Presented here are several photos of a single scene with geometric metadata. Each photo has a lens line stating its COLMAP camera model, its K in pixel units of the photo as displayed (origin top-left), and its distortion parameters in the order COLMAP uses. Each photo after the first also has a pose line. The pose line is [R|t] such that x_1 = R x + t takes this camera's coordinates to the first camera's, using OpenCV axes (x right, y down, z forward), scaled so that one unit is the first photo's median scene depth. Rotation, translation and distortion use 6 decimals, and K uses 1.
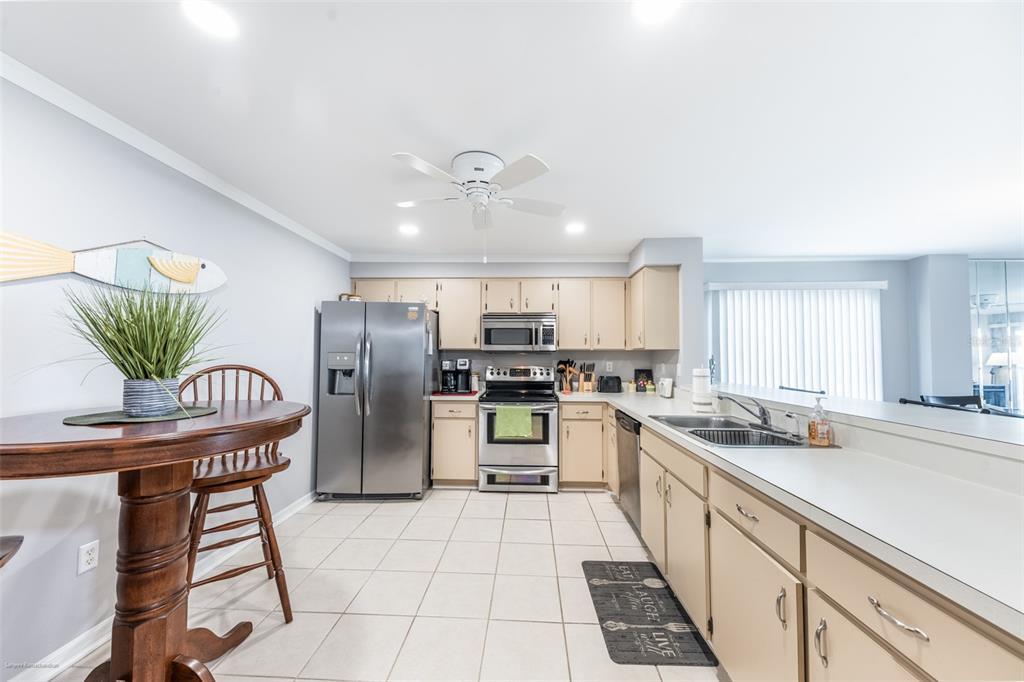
lens RADIAL K [[366.3, 0, 517.0], [0, 366.3, 341.3], [0, 0, 1]] dist [-0.003291, -0.001481]
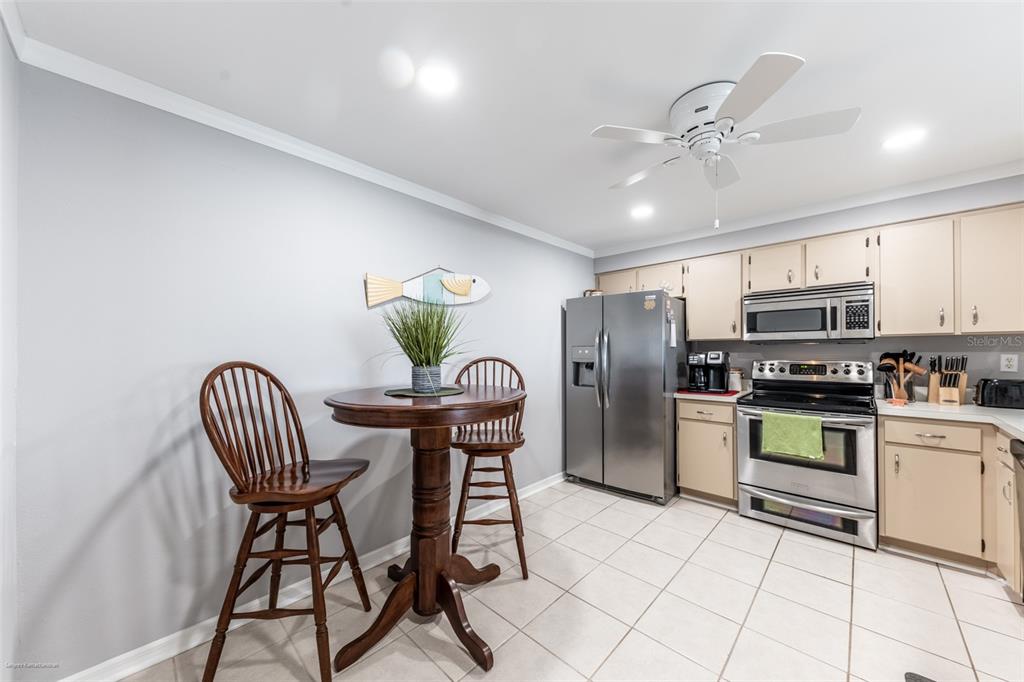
lens RADIAL K [[366.3, 0, 507.9], [0, 366.3, 348.2], [0, 0, 1]] dist [-0.003291, -0.001481]
pose [[0.738231, -0.014854, -0.674385, 0.072852], [0.037234, 0.999131, 0.018752, 0.008990], [0.673520, -0.038954, 0.738142, 0.078562]]
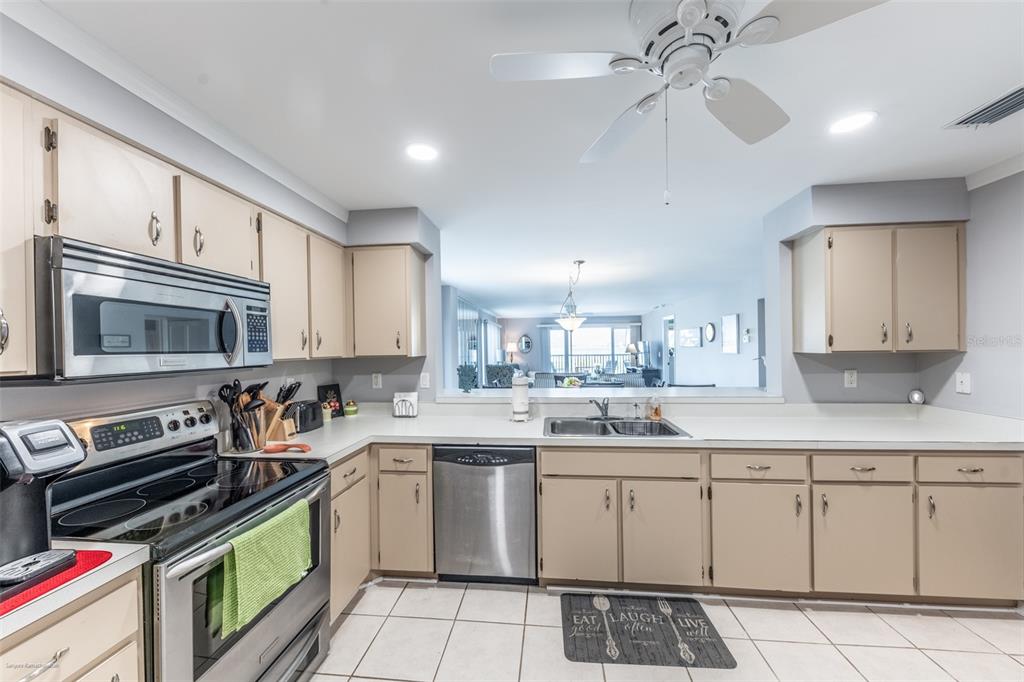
lens RADIAL K [[366.3, 0, 513.1], [0, 366.3, 347.8], [0, 0, 1]] dist [-0.003291, -0.001481]
pose [[0.063470, -0.007177, 0.997958, -0.390372], [-0.028135, 0.999564, 0.008978, -0.009320], [-0.997587, -0.028648, 0.063241, 0.777259]]
